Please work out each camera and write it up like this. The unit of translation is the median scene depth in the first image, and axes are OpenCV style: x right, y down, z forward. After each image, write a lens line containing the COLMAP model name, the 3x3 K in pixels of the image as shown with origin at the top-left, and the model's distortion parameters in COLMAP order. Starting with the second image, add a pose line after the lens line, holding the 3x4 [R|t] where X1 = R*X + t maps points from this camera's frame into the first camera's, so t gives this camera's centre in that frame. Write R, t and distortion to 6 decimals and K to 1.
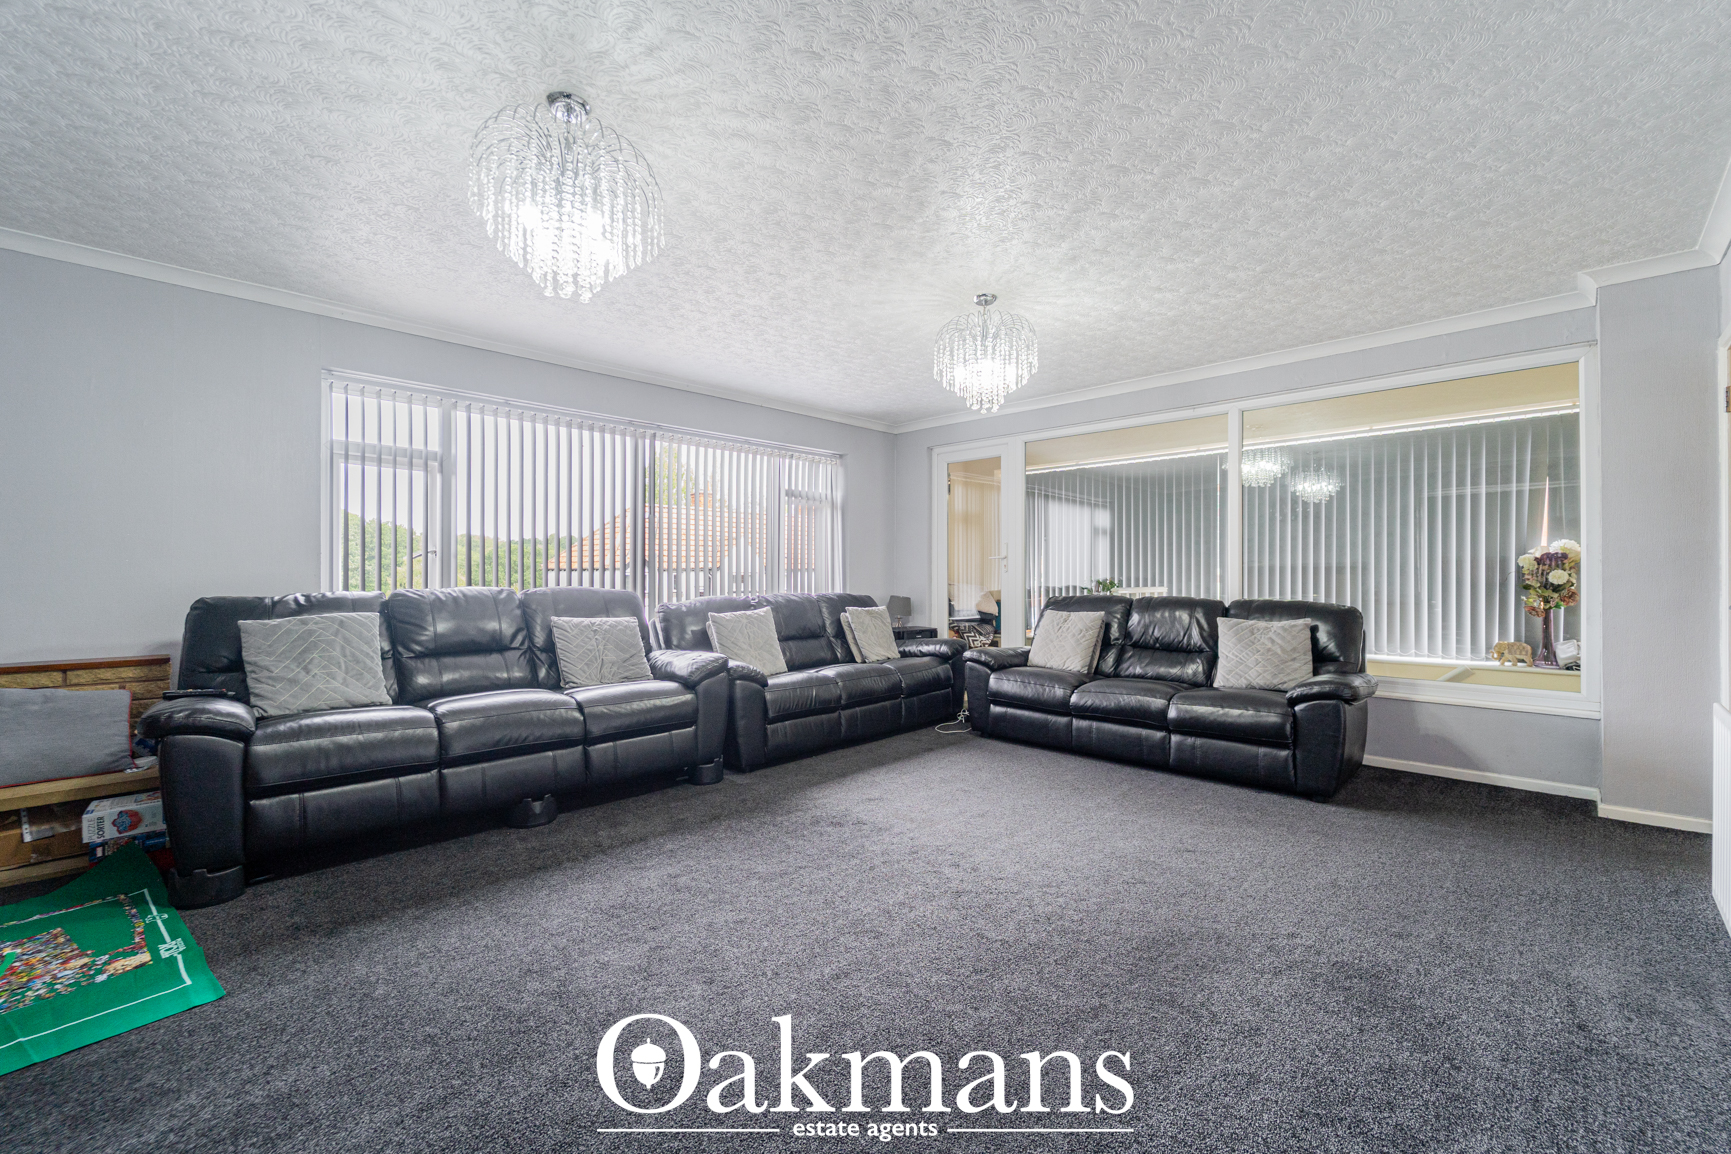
lens RADIAL K [[712.1, 0, 851.1], [0, 712.1, 572.0], [0, 0, 1]] dist [0.000606, -0.000221]
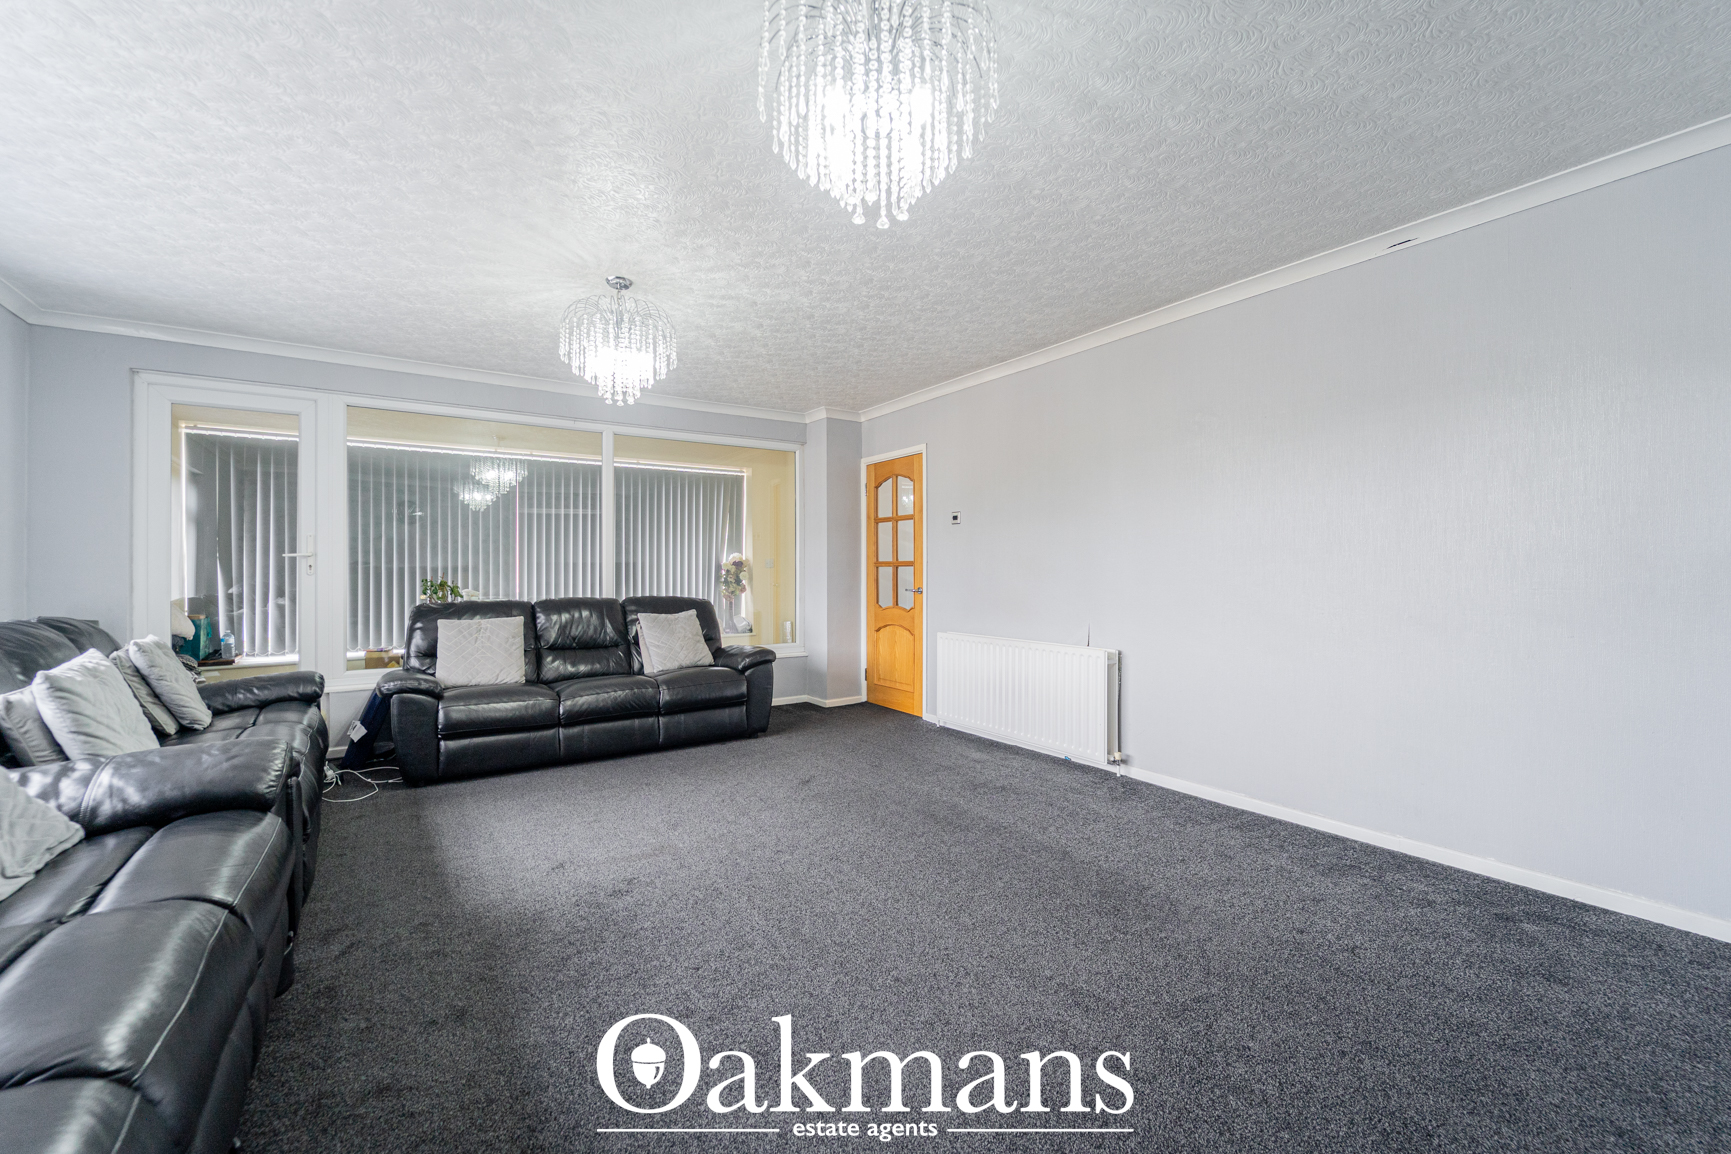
lens RADIAL K [[712.1, 0, 853.8], [0, 712.1, 580.6], [0, 0, 1]] dist [0.000606, -0.000221]
pose [[0.208033, -0.009683, 0.978074, -0.550072], [0.010526, 0.999915, 0.007660, 0.008168], [-0.978065, 0.008702, 0.208117, 0.446653]]
